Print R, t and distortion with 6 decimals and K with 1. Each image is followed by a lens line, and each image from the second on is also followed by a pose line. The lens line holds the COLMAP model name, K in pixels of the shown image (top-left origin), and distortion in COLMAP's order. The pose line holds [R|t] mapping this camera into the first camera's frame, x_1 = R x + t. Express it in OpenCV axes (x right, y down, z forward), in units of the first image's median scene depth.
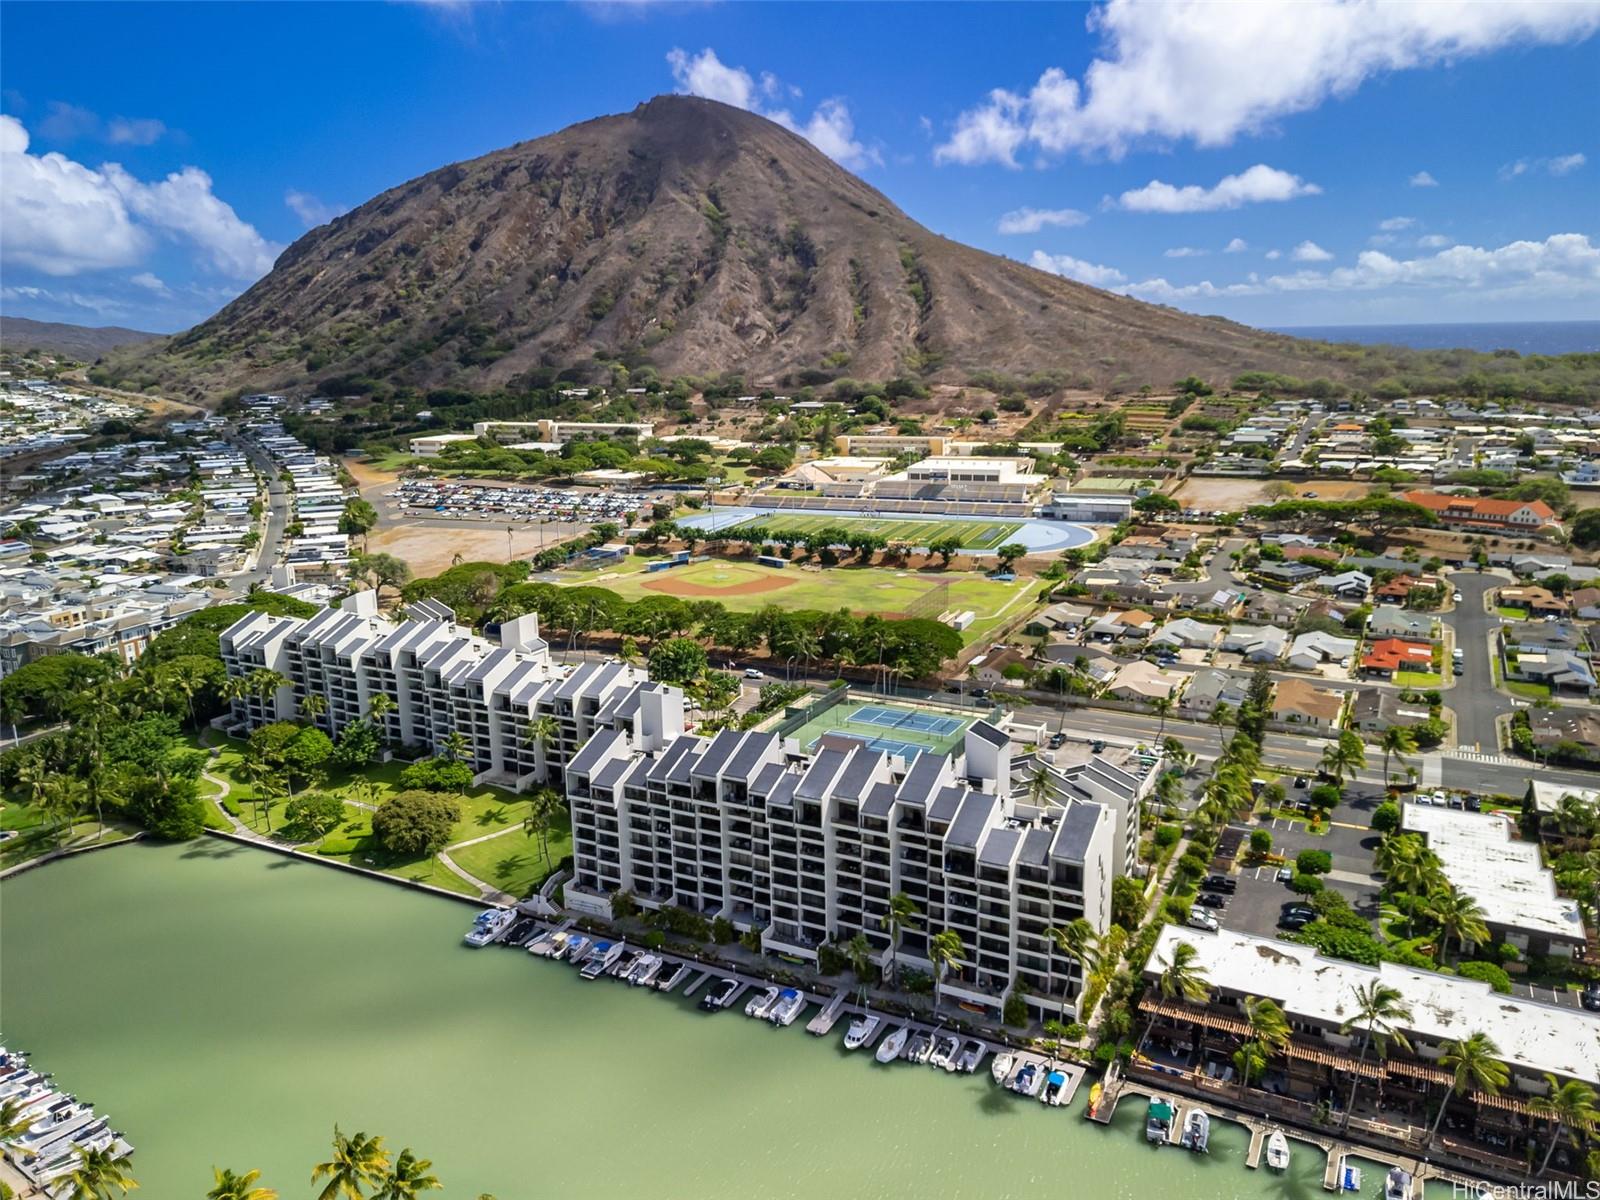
lens RADIAL K [[1180.6, 0, 800.0], [0, 1180.6, 600.0], [0, 0, 1]] dist [0.041379, -0.004781]
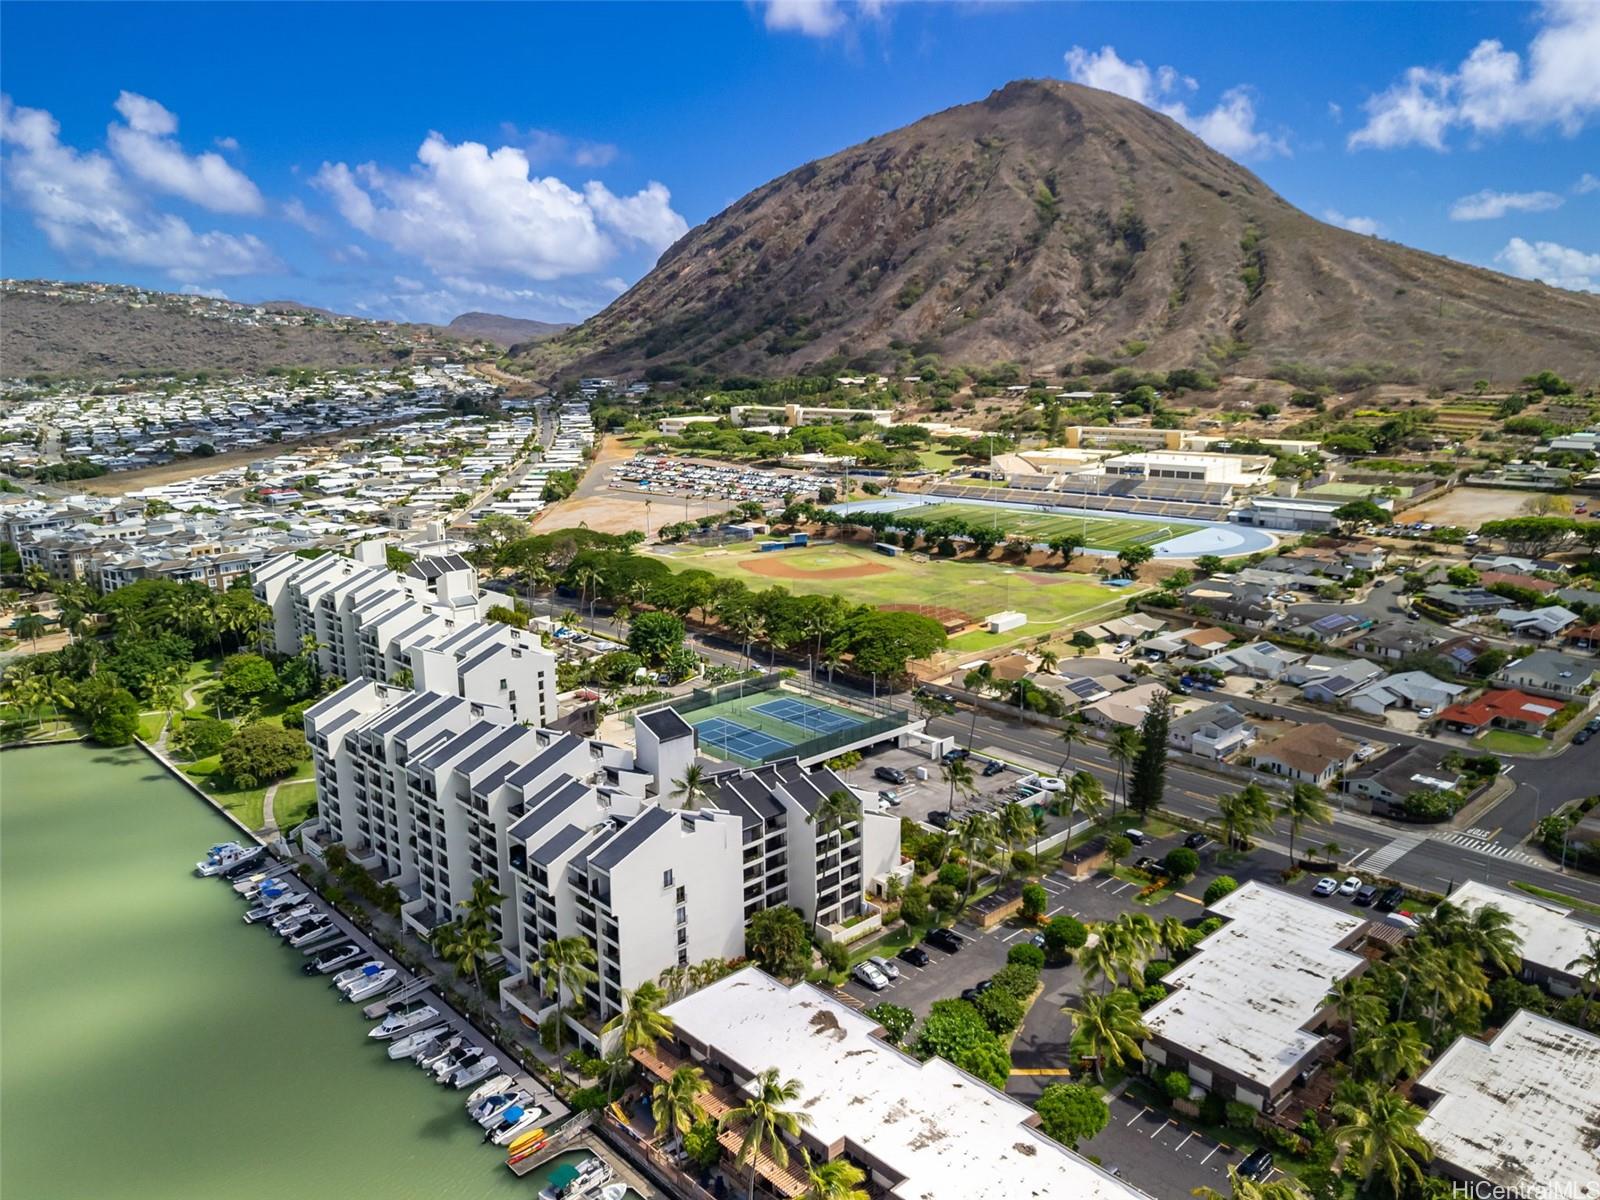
lens RADIAL K [[1176.9, 0, 800.0], [0, 1176.9, 600.0], [0, 0, 1]] dist [0.049807, -0.071159]
pose [[0.942171, 0.079366, -0.325599, 0.139670], [-0.078552, 0.996787, 0.015667, -0.000673], [0.325797, 0.010816, 0.945378, 0.051302]]
